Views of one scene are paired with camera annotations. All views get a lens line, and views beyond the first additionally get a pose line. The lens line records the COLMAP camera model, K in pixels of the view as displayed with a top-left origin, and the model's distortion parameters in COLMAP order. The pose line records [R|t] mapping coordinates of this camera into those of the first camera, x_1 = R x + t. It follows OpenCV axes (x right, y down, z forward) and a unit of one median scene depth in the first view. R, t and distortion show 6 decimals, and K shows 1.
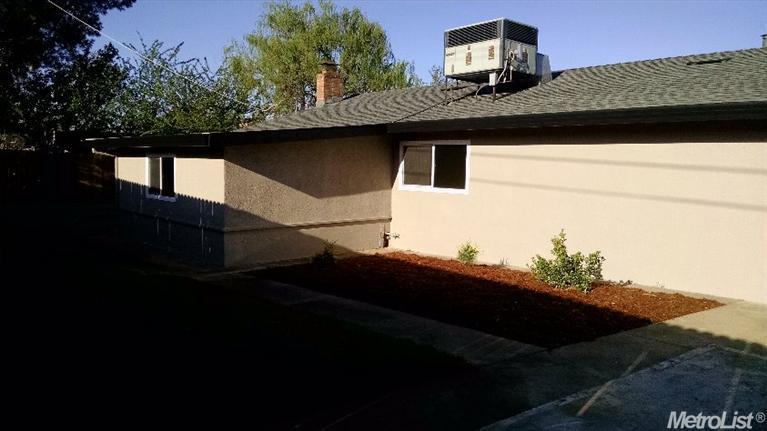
lens RADIAL K [[582.1, 0, 383.2], [0, 582.1, 220.5], [0, 0, 1]] dist [0.025005, -0.050851]
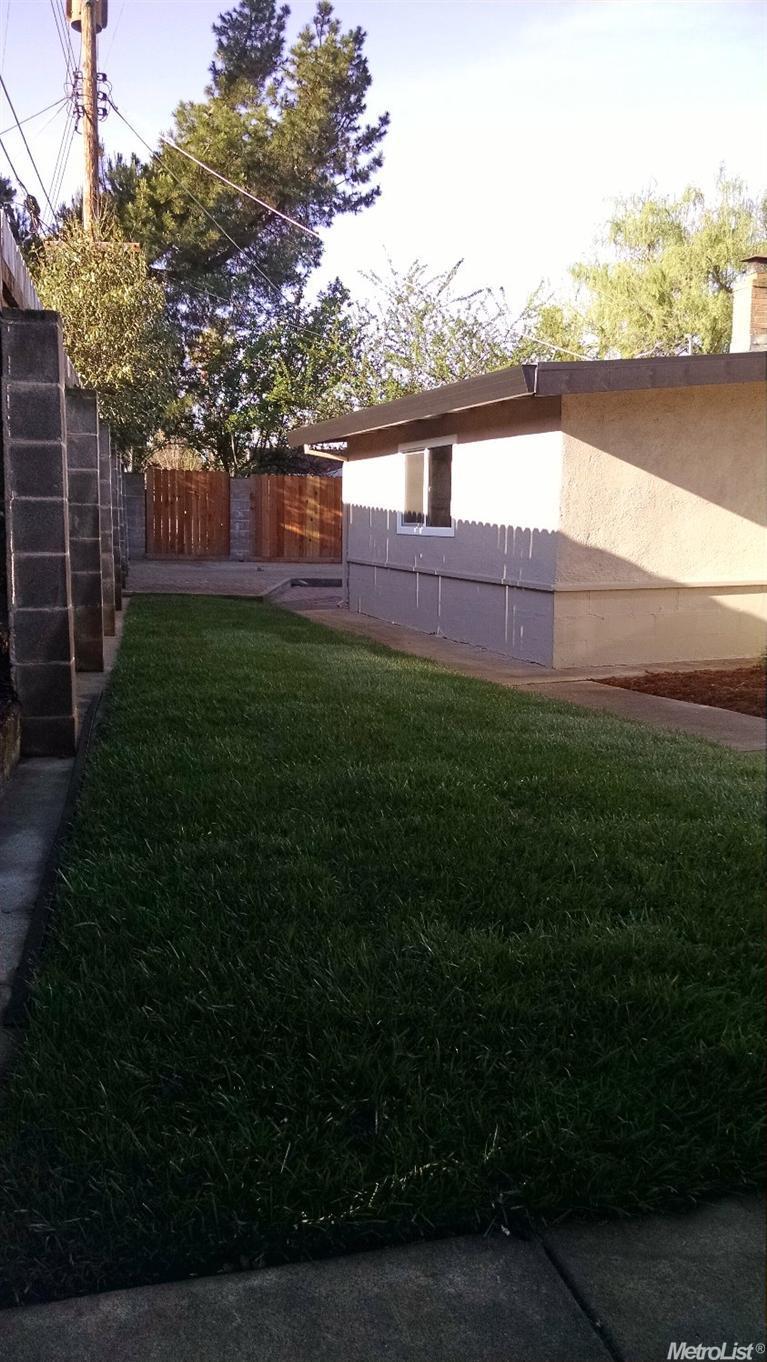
lens RADIAL K [[1033.7, 0, 385.8], [0, 1033.7, 678.6], [0, 0, 1]] dist [0.025005, -0.050851]
pose [[0.926600, 0.039937, -0.373923, -0.042541], [-0.019808, 0.998148, 0.057524, 0.020893], [0.375527, -0.045895, 0.925674, 0.090725]]
